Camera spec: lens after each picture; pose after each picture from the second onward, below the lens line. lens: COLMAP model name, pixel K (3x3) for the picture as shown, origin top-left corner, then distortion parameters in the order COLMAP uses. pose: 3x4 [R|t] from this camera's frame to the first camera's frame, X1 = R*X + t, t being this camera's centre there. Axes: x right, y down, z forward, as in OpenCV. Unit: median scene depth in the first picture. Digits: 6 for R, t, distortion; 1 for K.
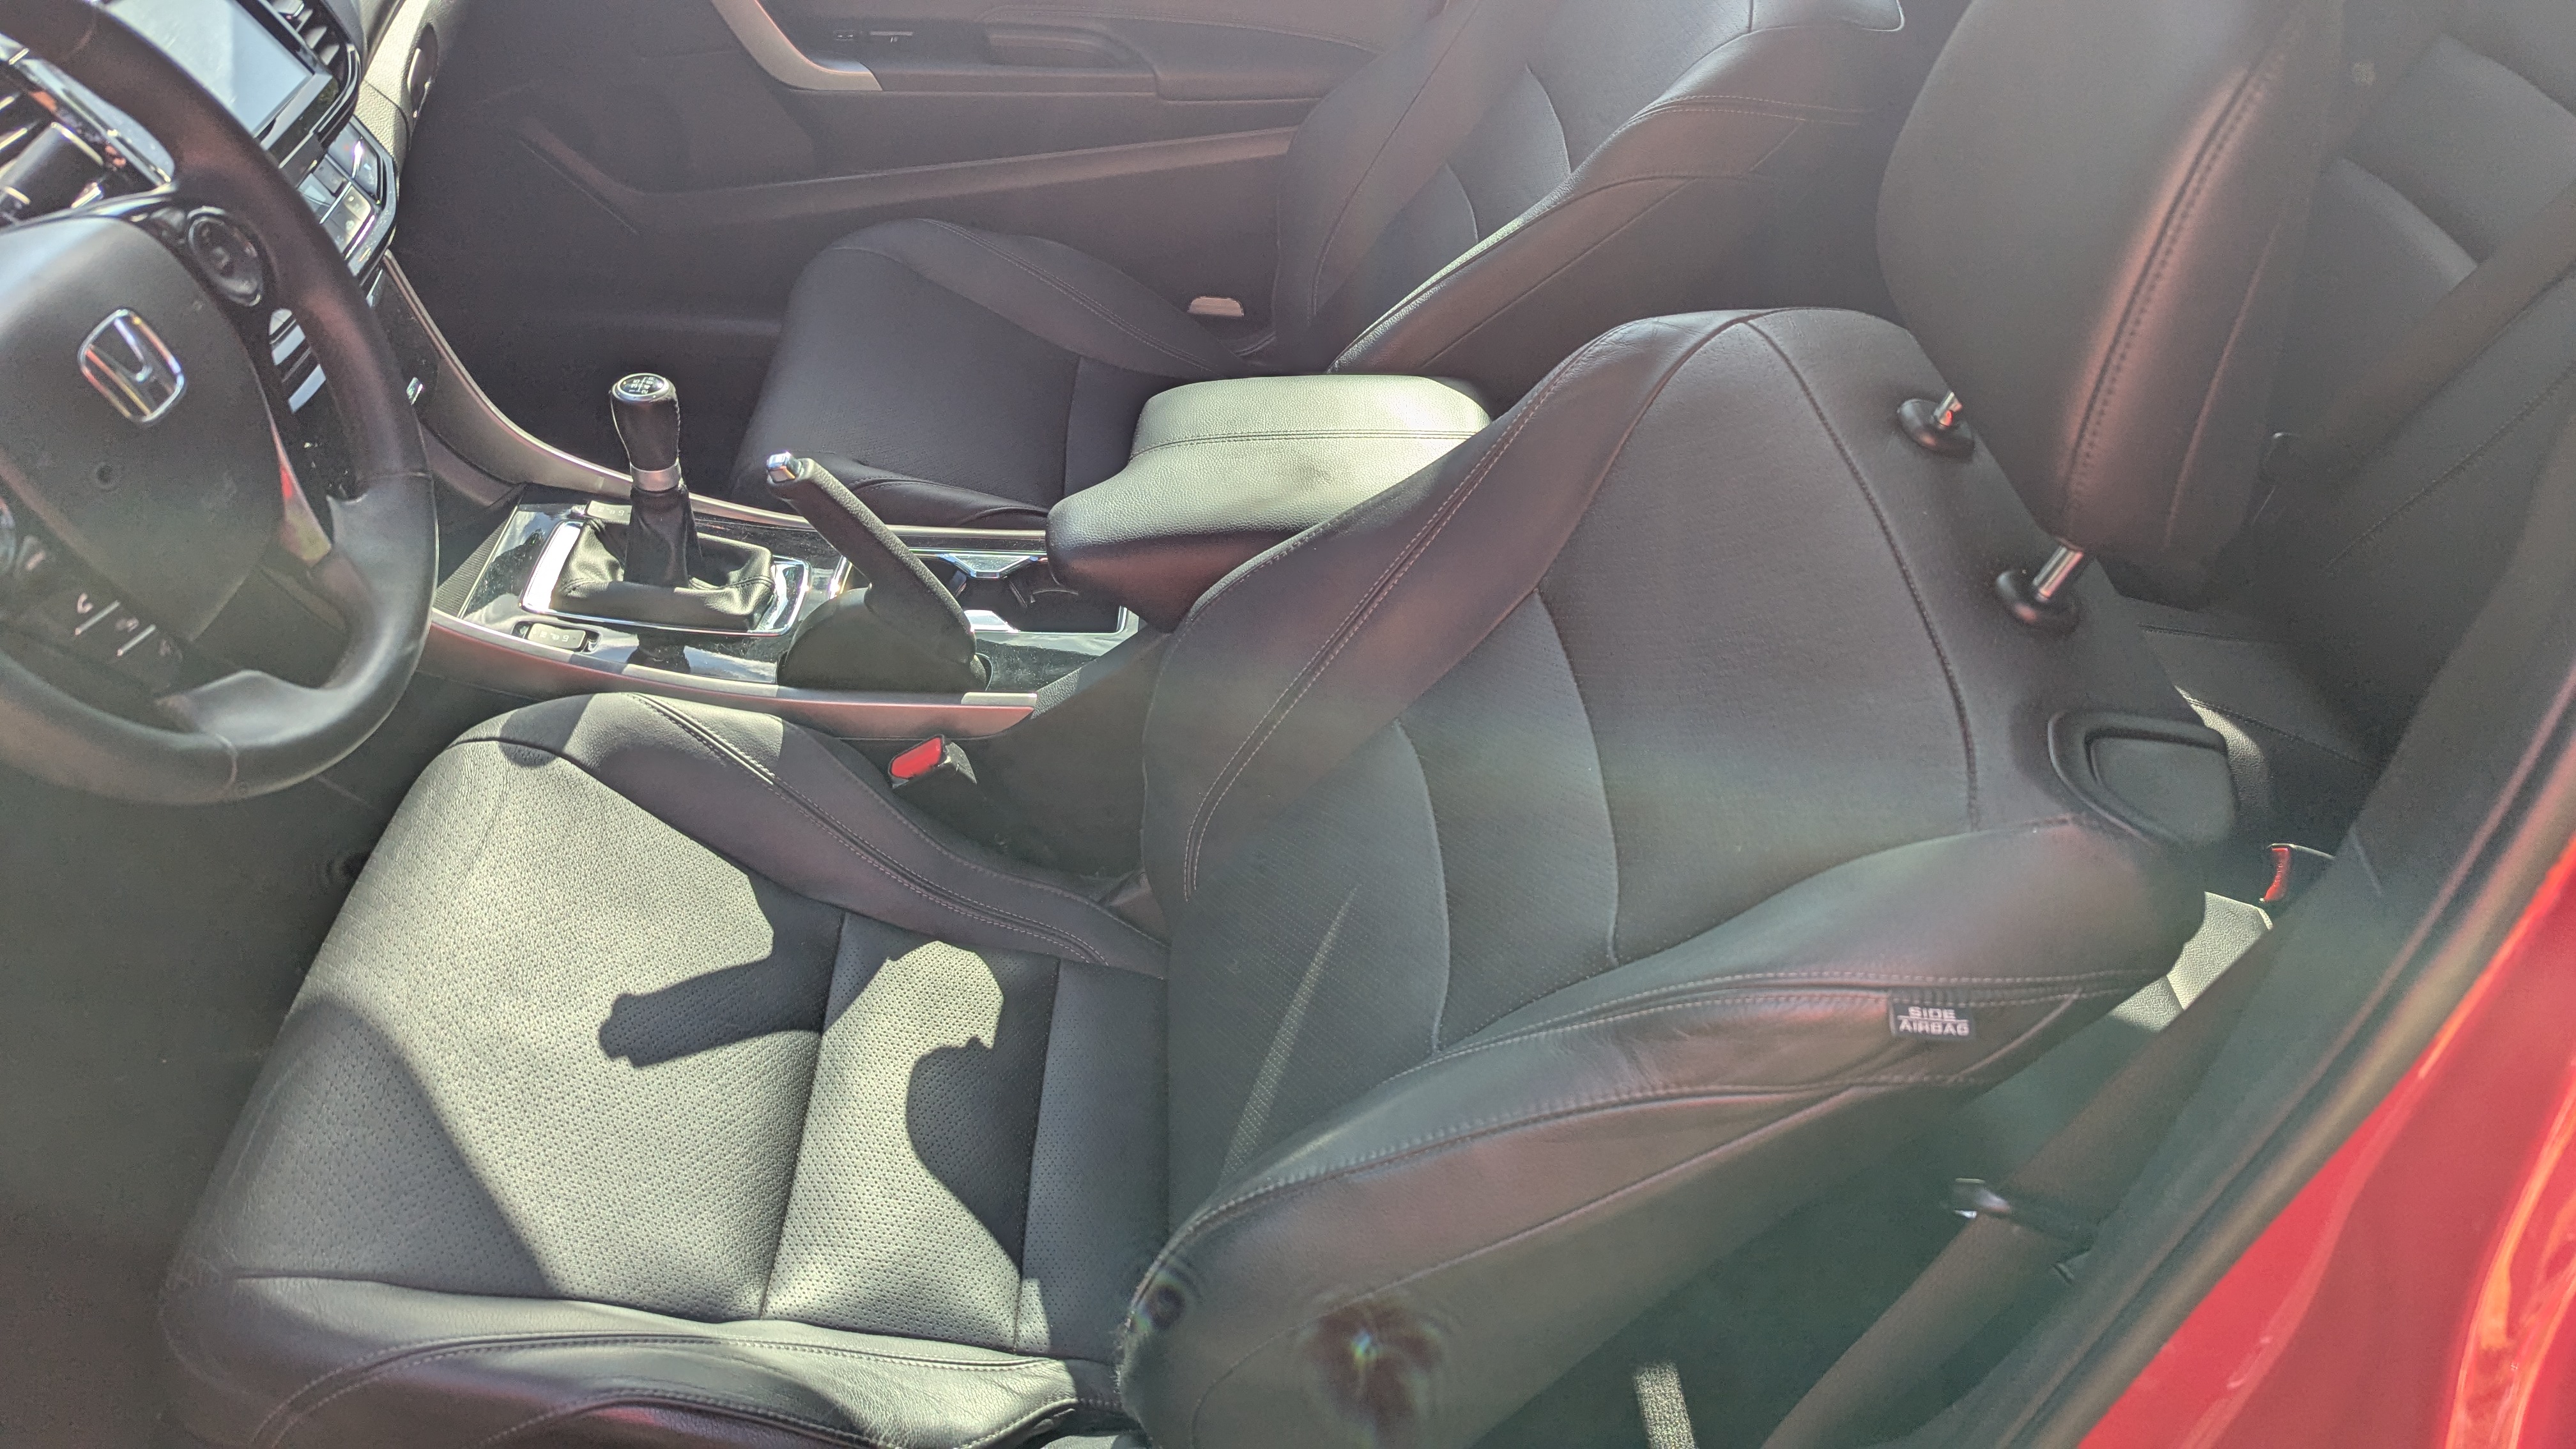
lens RADIAL K [[1839.2, 0, 1287.5], [0, 1839.2, 719.8], [0, 0, 1]] dist [0.042985, -0.038821]
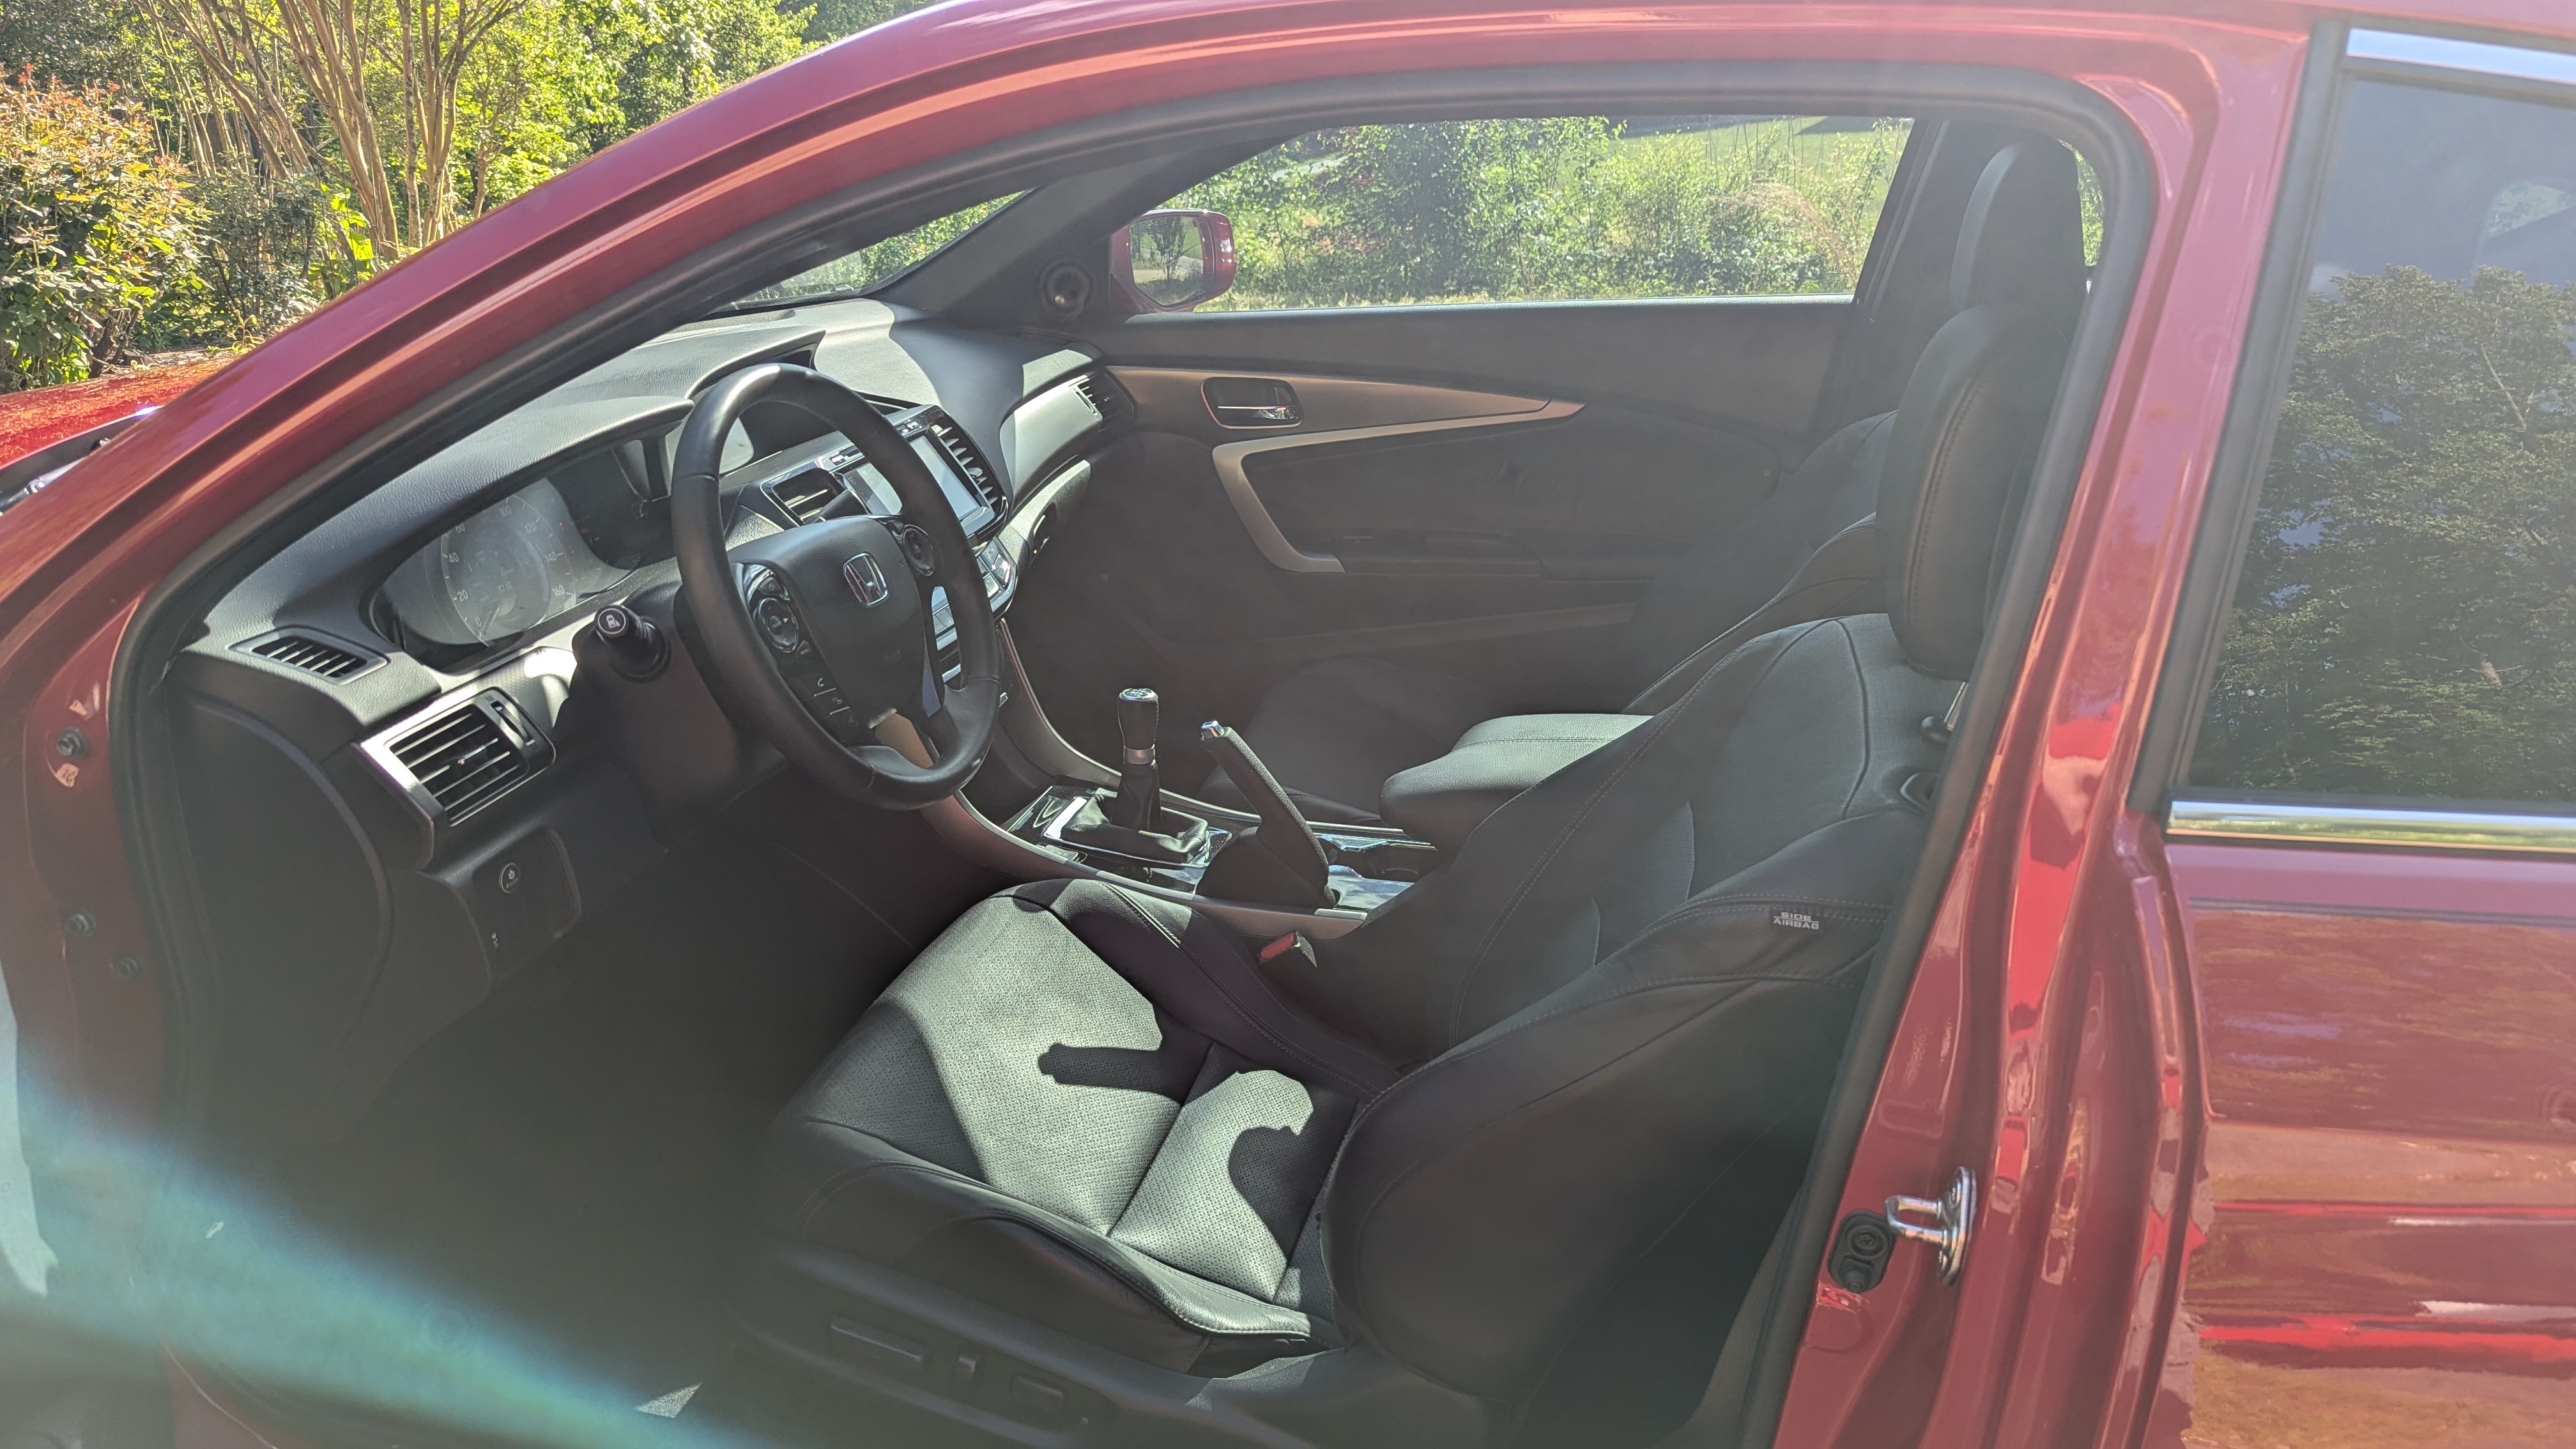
lens RADIAL K [[1839.2, 0, 1305.0], [0, 1839.2, 742.0], [0, 0, 1]] dist [0.042985, -0.038821]
pose [[0.959698, 0.034792, -0.278873, 0.219826], [-0.123234, 0.943916, -0.306326, 0.322499], [0.252575, 0.328347, 0.910162, -0.353263]]
